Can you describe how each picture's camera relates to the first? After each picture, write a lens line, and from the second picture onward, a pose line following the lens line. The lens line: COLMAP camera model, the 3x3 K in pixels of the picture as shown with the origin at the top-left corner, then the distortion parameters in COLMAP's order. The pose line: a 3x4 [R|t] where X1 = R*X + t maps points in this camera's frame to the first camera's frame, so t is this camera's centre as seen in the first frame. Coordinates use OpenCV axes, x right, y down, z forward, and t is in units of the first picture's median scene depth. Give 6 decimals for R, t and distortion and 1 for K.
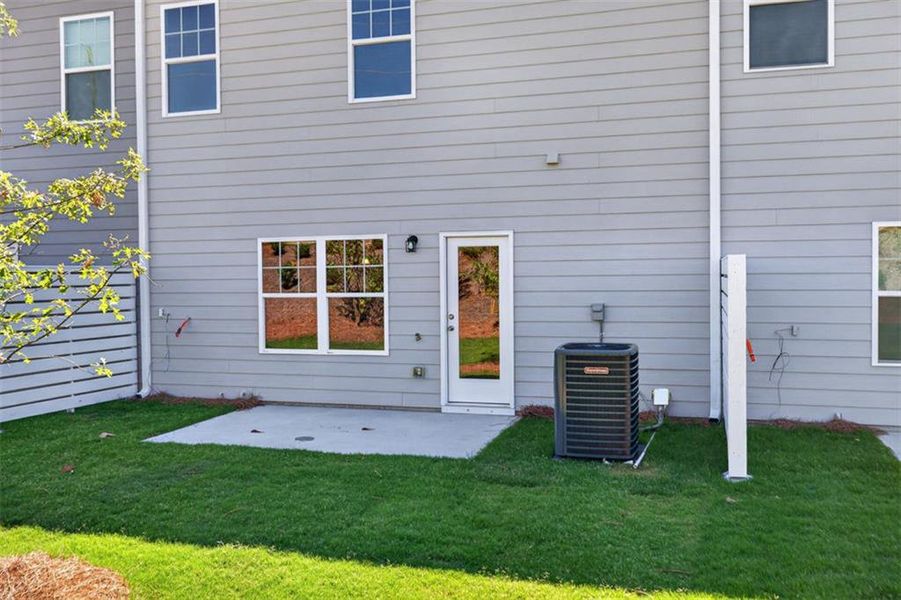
lens RADIAL K [[891.8, 0, 450.5], [0, 891.8, 258.8], [0, 0, 1]] dist [0.001977, 0.003899]
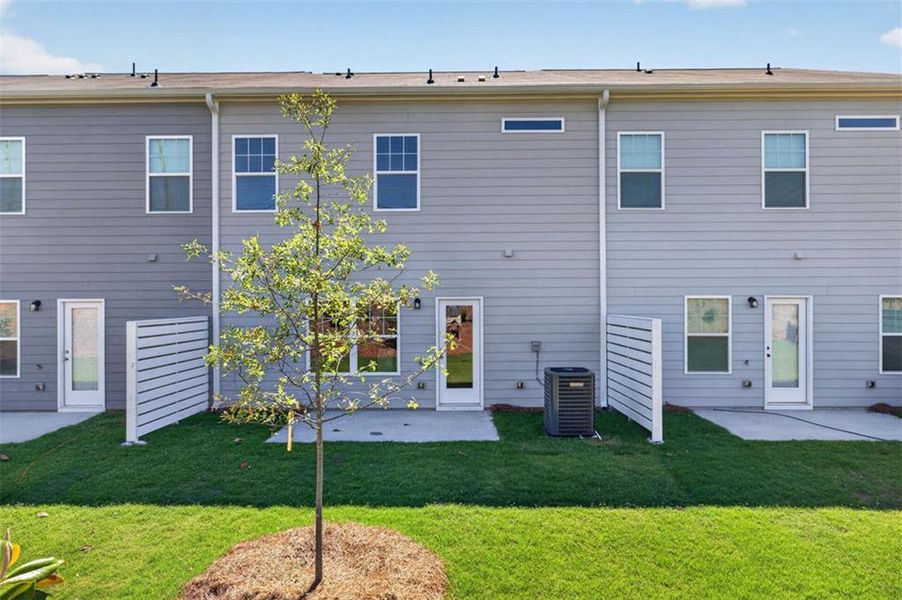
lens RADIAL K [[532.0, 0, 451.0], [0, 532.0, 300.0], [0, 0, 1]] dist [-0.002856, -0.000298]
pose [[0.950355, 0.017341, 0.310685, -0.286914], [-0.008536, 0.999523, -0.029678, 0.004266], [-0.311051, 0.025553, 0.950049, 0.097268]]
